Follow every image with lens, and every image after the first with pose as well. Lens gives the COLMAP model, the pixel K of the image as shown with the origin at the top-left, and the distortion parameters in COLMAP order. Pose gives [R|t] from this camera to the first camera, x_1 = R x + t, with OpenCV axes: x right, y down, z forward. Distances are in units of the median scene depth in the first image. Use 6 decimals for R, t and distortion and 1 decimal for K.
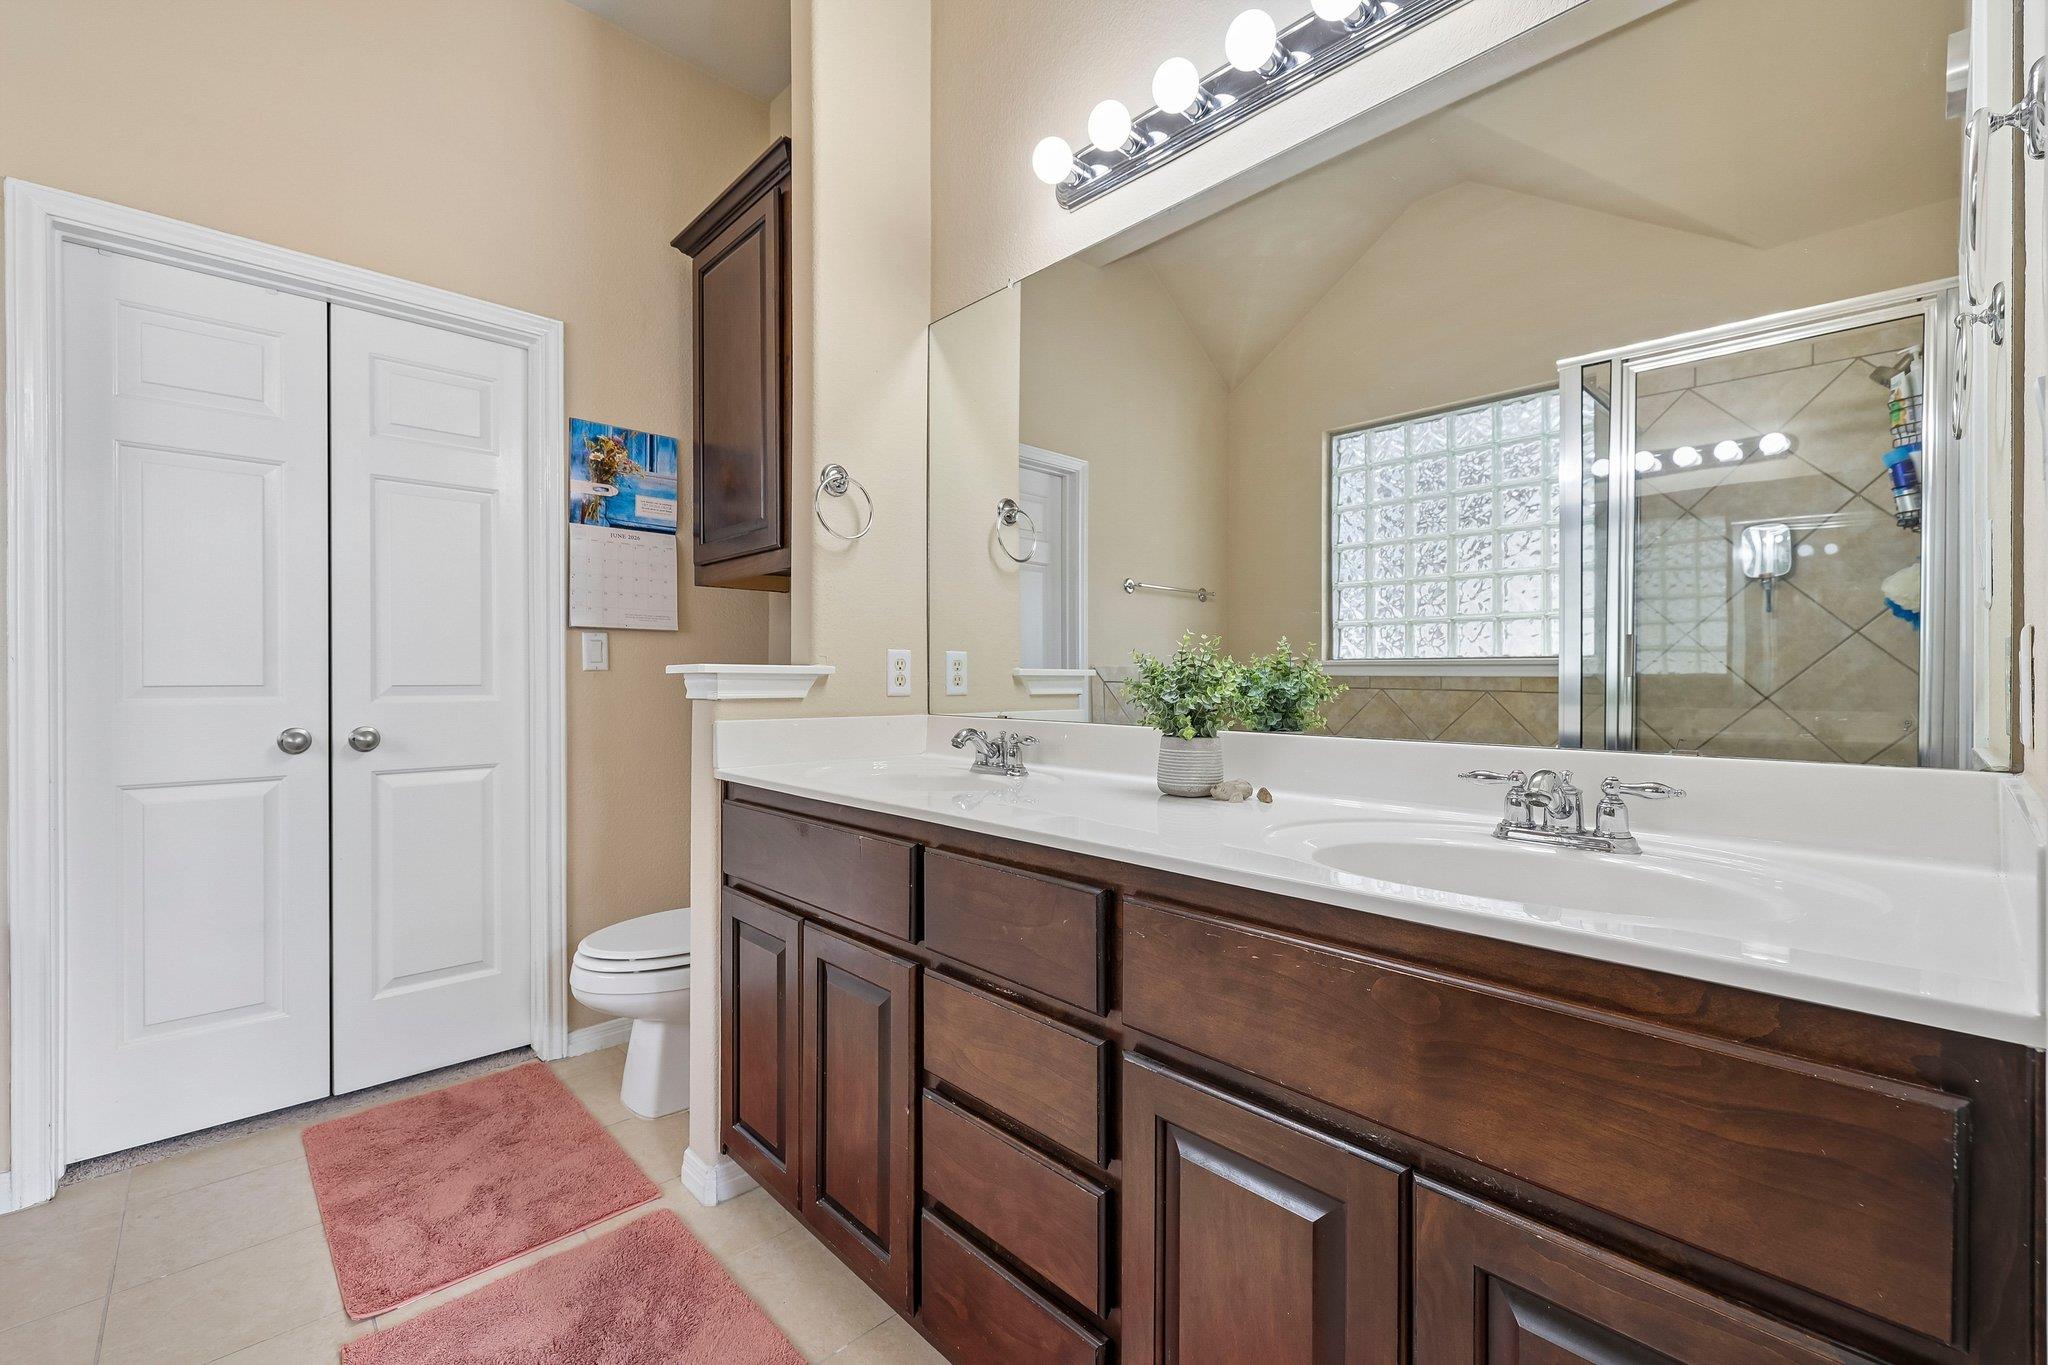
lens RADIAL K [[855.8, 0, 1026.0], [0, 855.8, 678.7], [0, 0, 1]] dist [-0.001399, 0.000191]
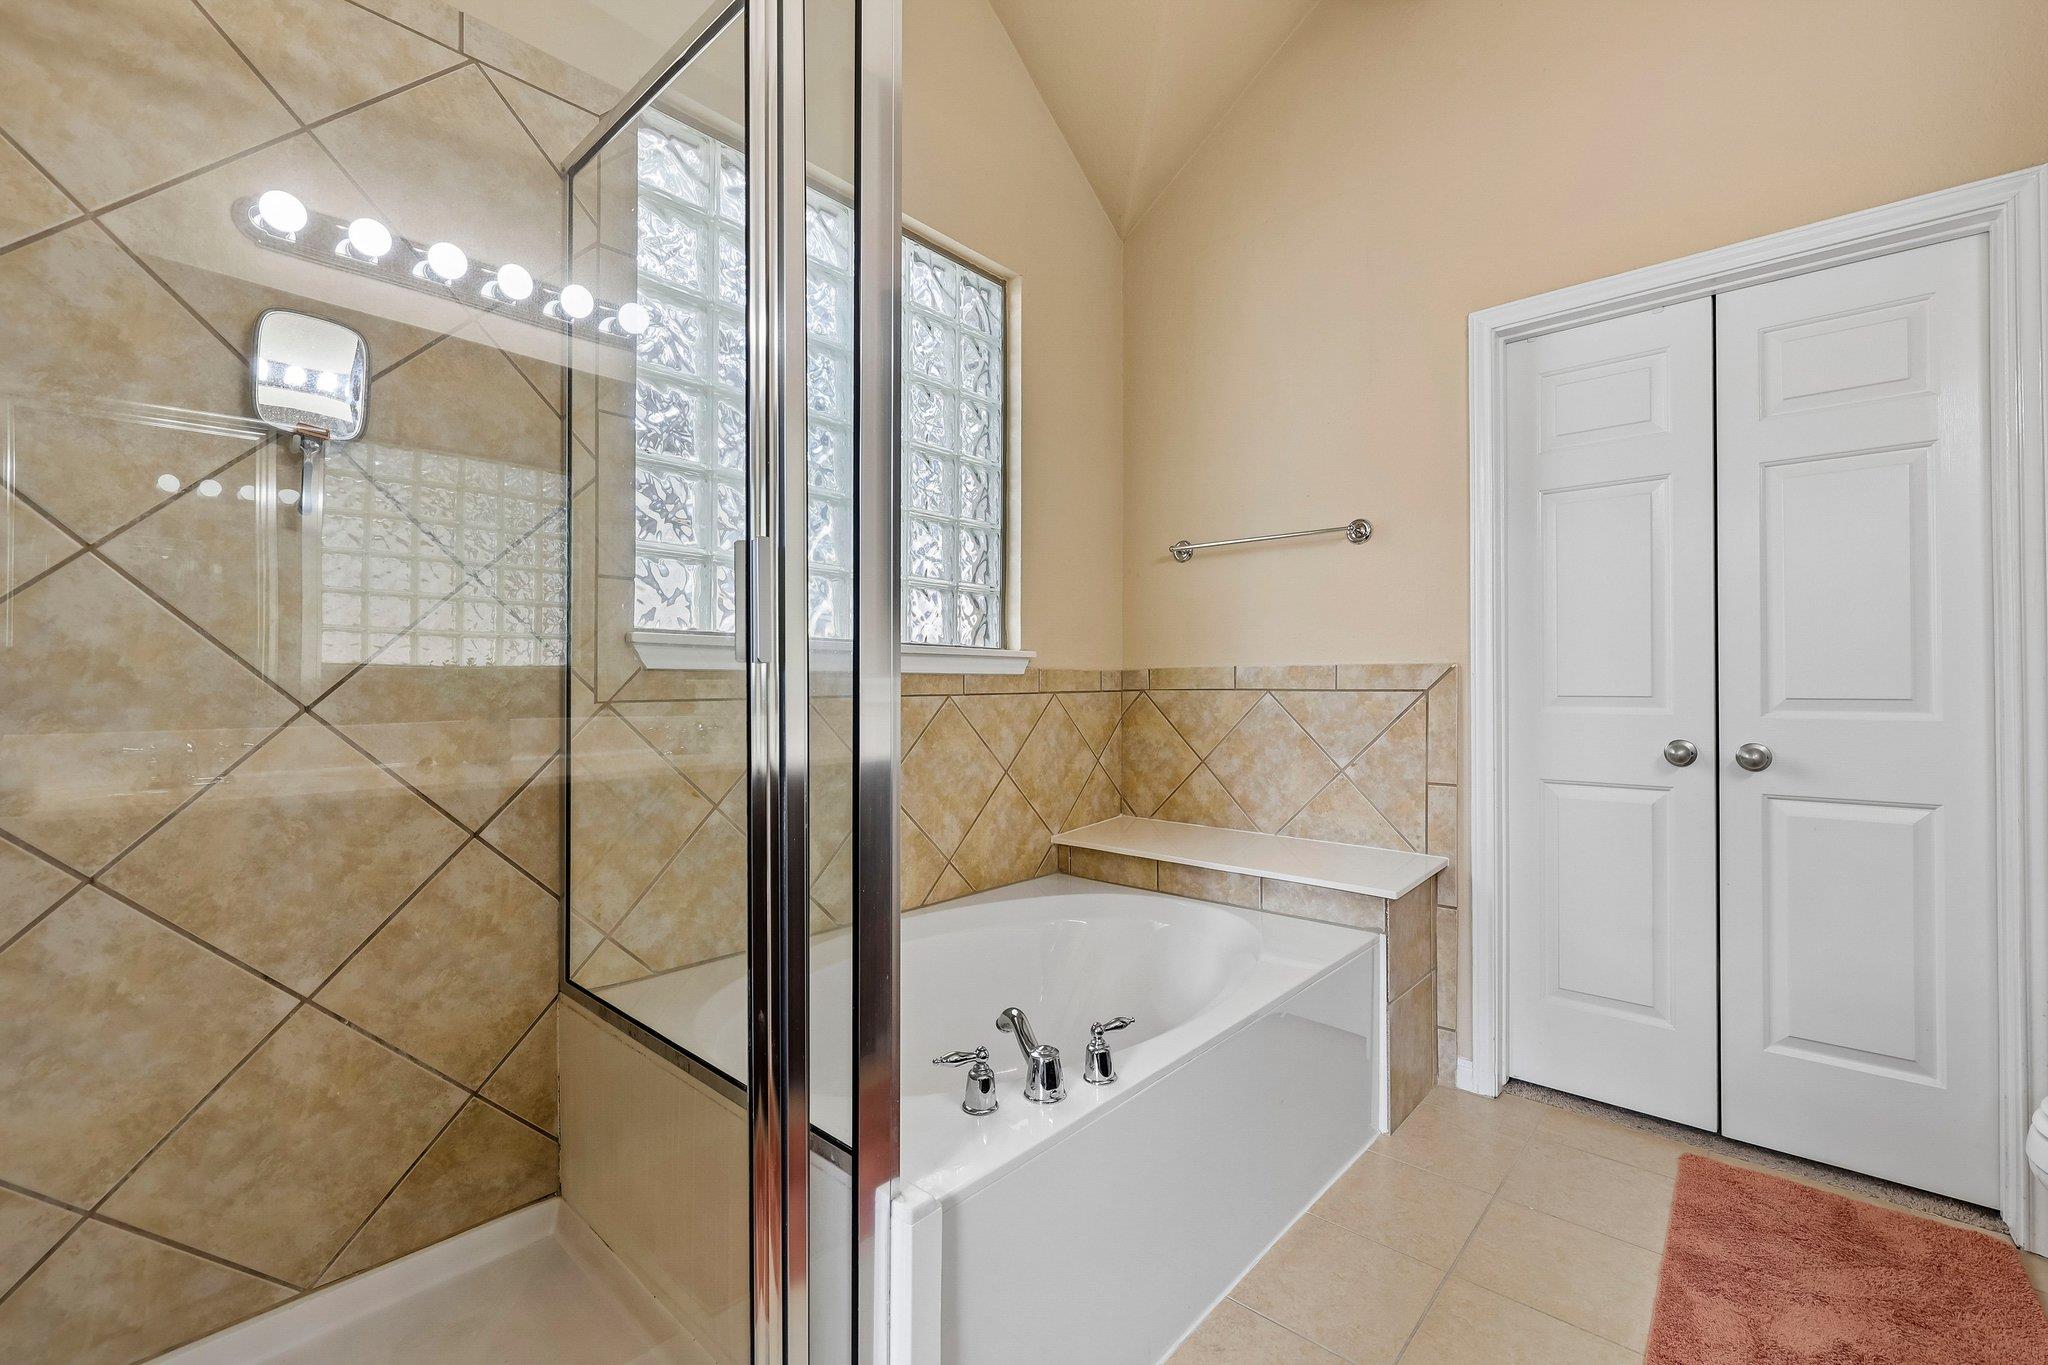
lens RADIAL K [[855.8, 0, 1031.2], [0, 855.8, 681.1], [0, 0, 1]] dist [-0.001399, 0.000191]
pose [[0.087208, -0.008539, -0.996154, 0.067984], [-0.004083, 0.999952, -0.008929, 0.001874], [0.996182, 0.004846, 0.087169, 0.179209]]
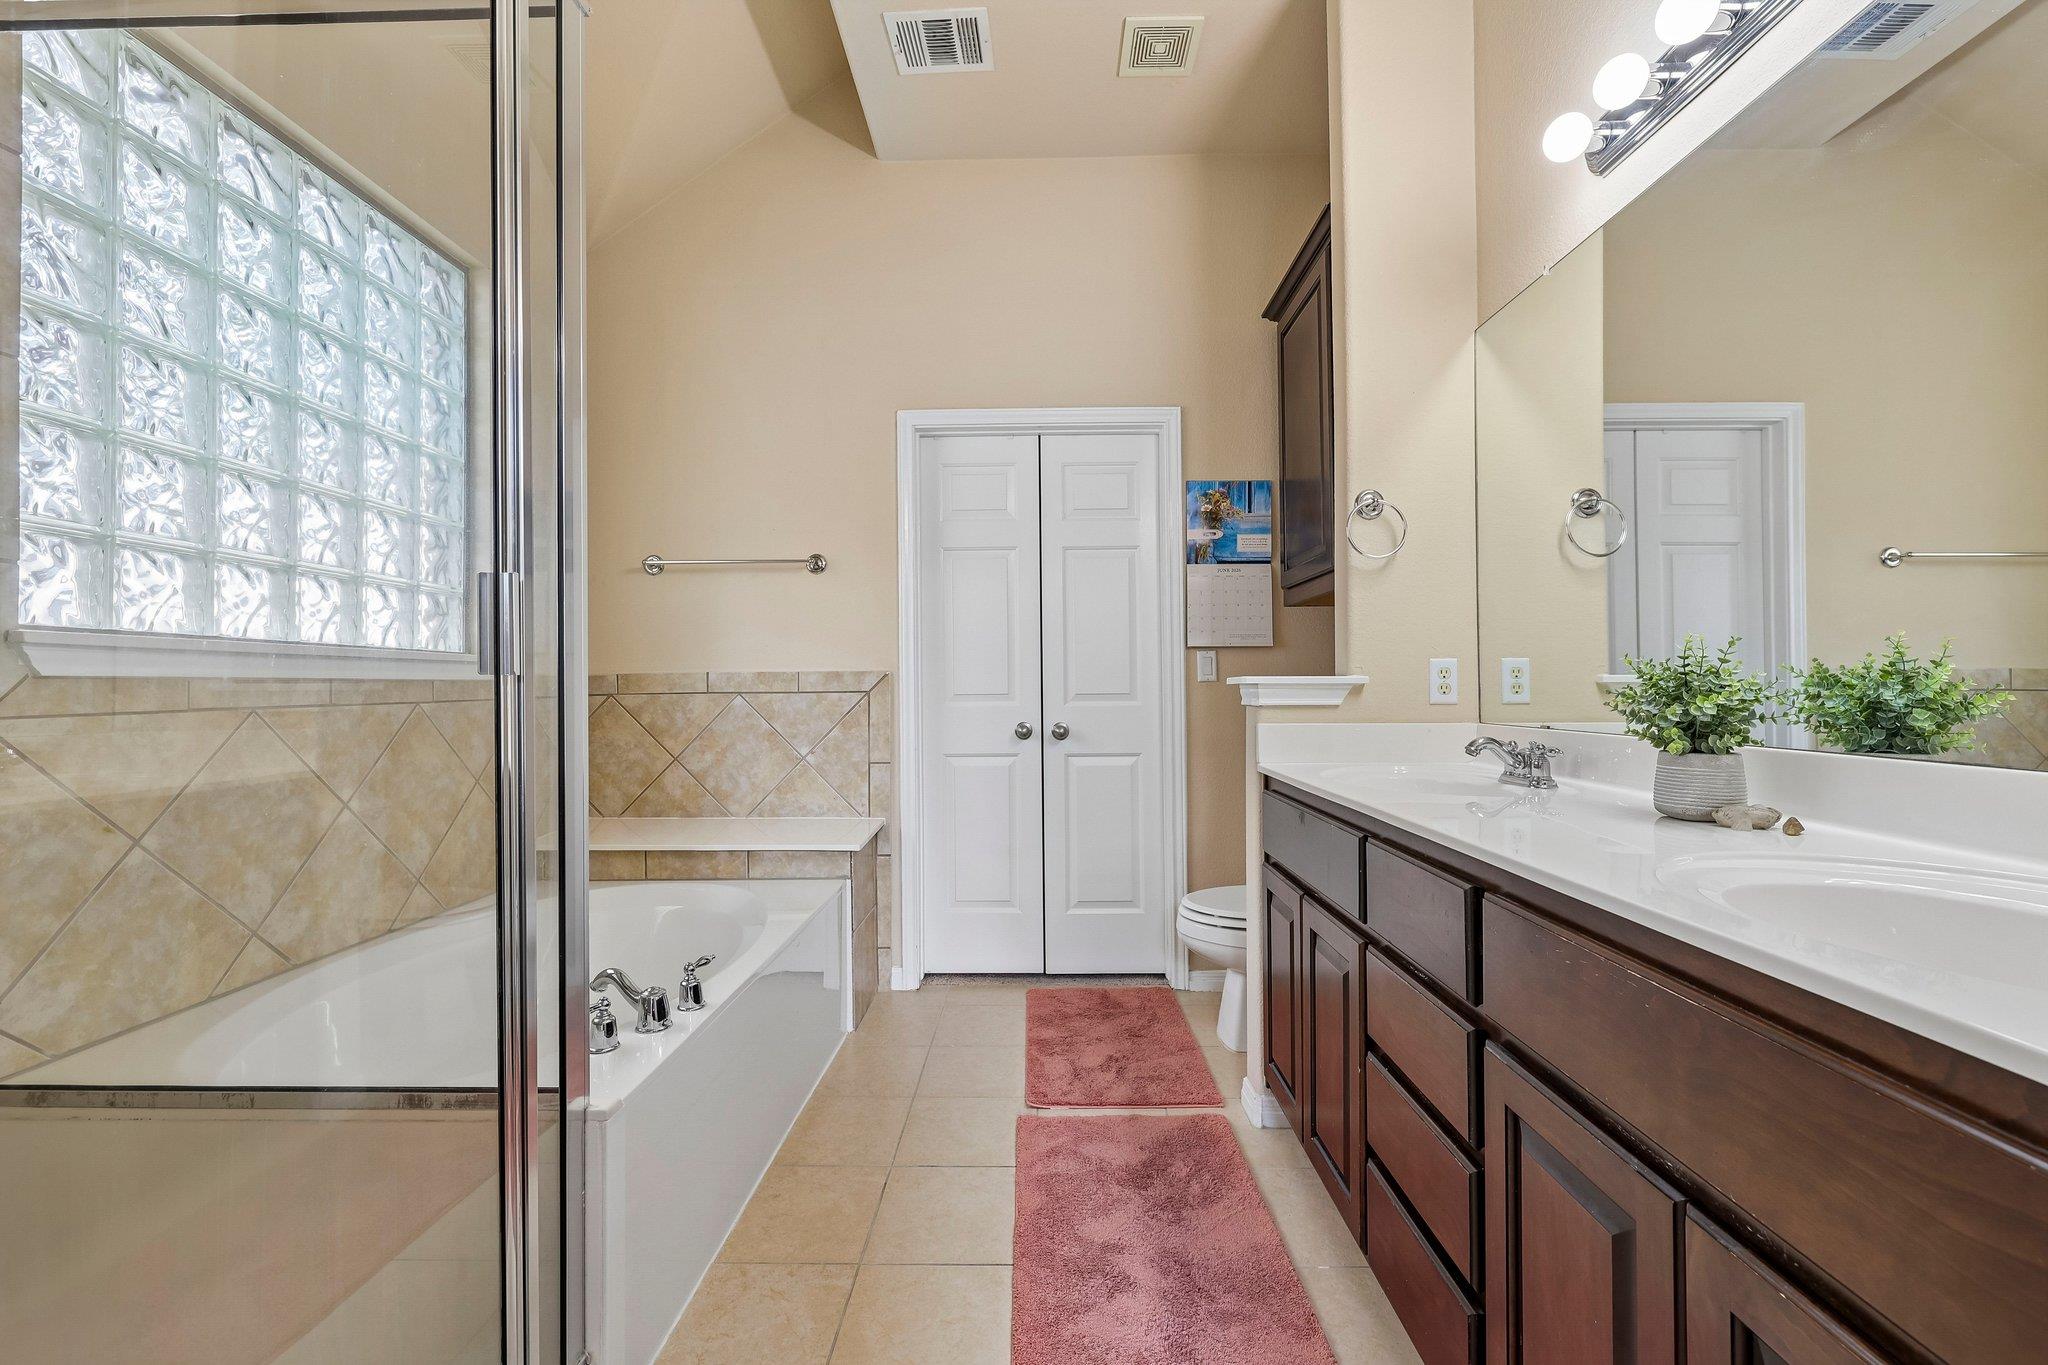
lens RADIAL K [[855.8, 0, 1025.3], [0, 855.8, 682.0], [0, 0, 1]] dist [-0.001399, 0.000191]
pose [[0.710115, -0.010296, -0.704011, 0.225885], [0.006551, 0.999946, -0.008015, -0.001390], [0.704055, 0.001080, 0.710144, -0.075483]]
